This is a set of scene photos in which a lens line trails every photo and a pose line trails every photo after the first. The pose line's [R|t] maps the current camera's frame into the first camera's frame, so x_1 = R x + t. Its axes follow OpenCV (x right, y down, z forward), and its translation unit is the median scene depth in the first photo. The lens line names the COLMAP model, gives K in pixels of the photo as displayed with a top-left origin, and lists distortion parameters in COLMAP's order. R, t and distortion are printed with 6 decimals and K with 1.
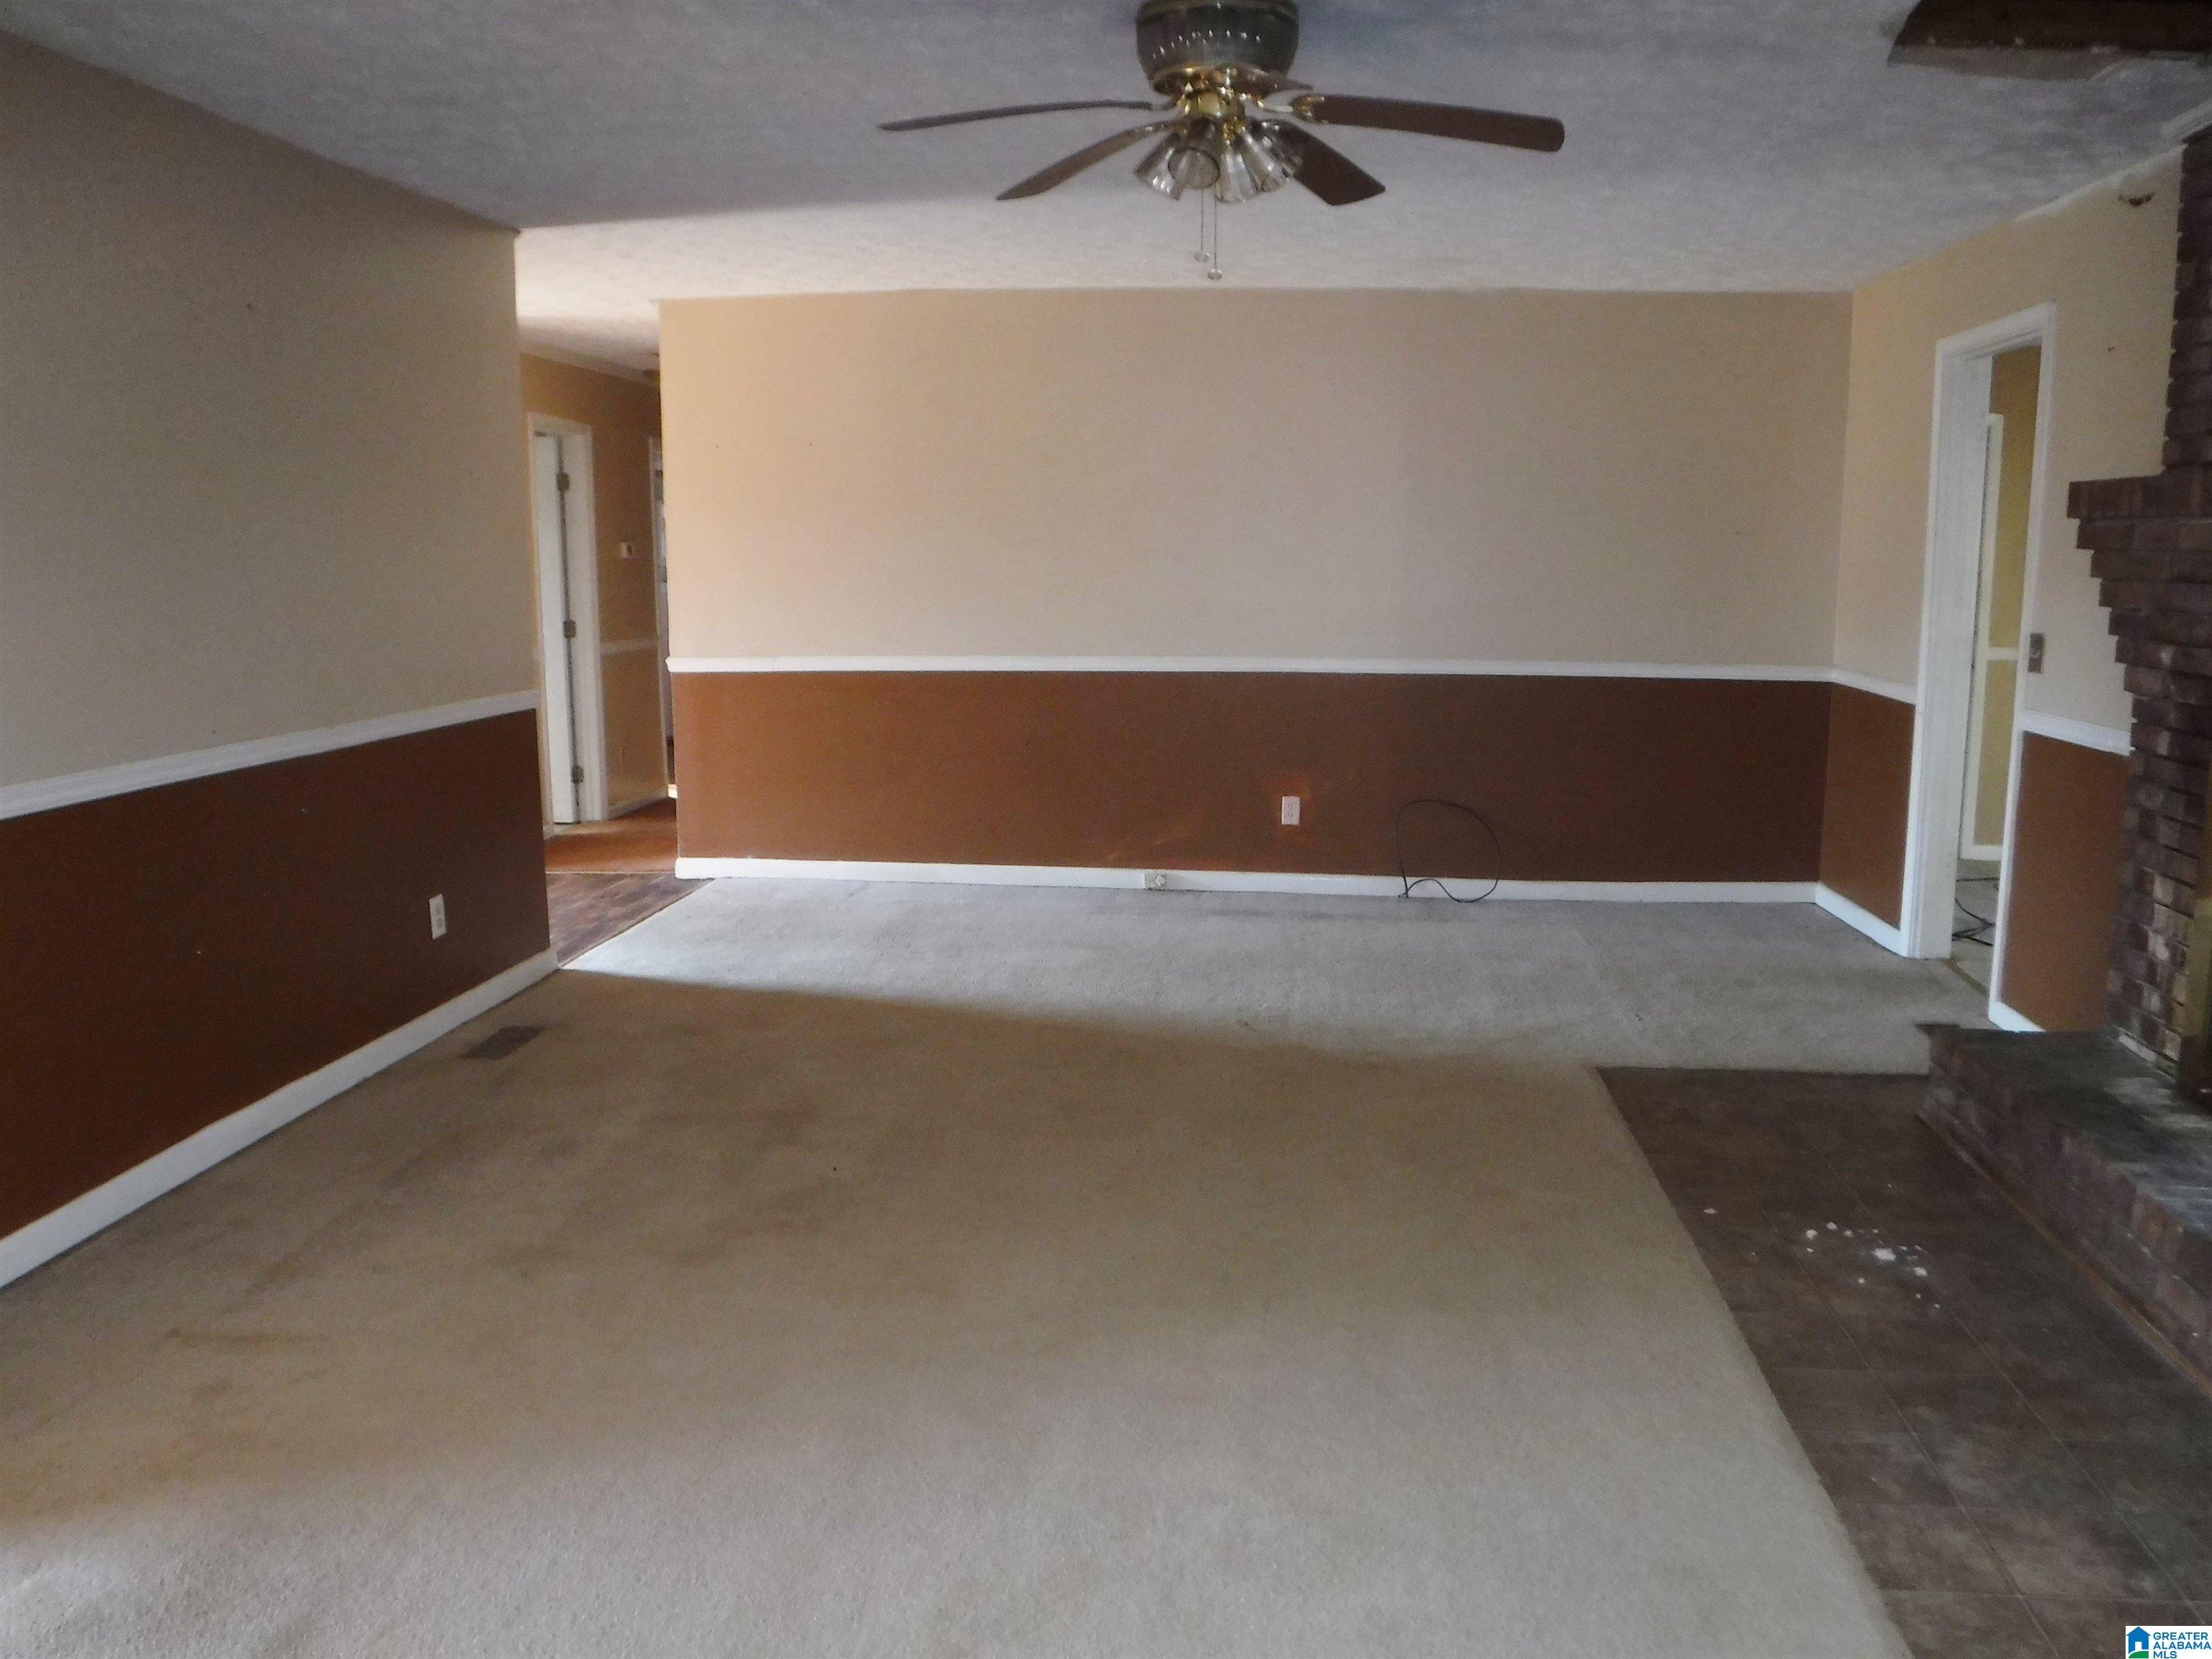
lens RADIAL K [[1845.5, 0, 1105.1], [0, 1845.5, 830.3], [0, 0, 1]] dist [0.014875, 0.004201]
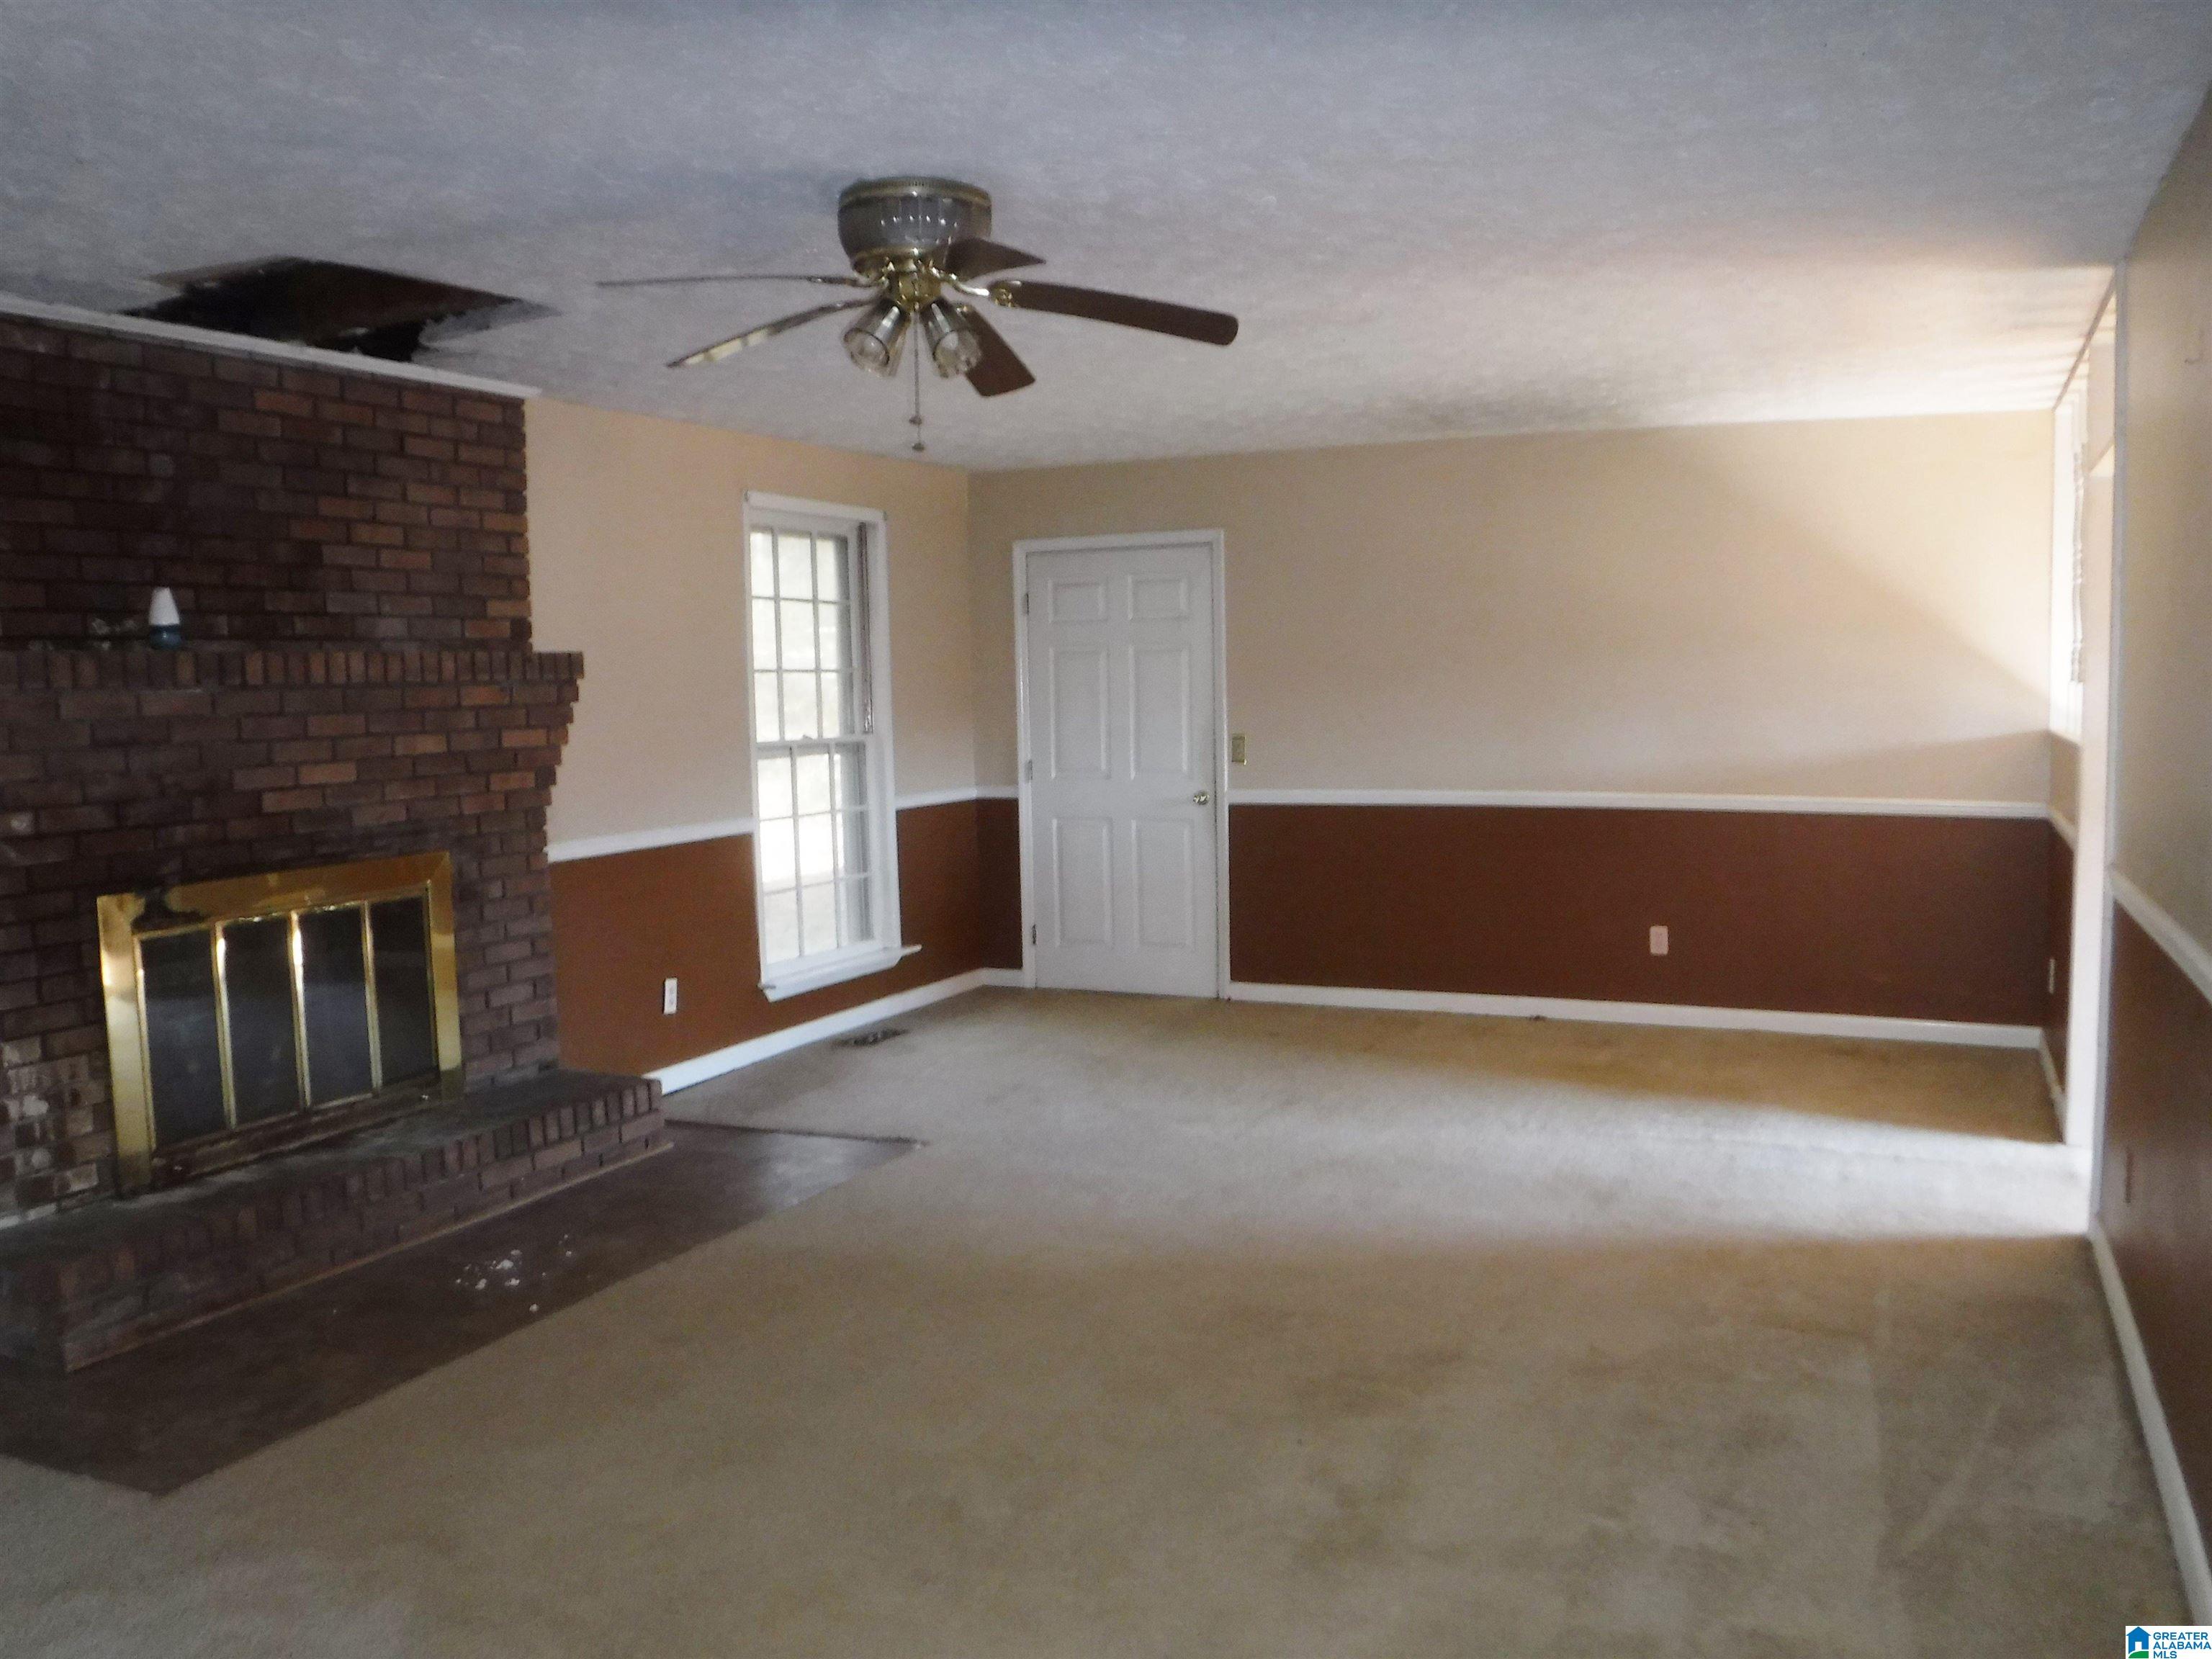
lens RADIAL K [[1845.5, 0, 1107.1], [0, 1845.5, 832.7], [0, 0, 1]] dist [0.014875, 0.004201]
pose [[-0.947743, -0.014388, 0.318711, -0.358131], [0.061831, 0.971758, 0.227736, -0.308747], [-0.312987, 0.235542, -0.920087, 1.866568]]
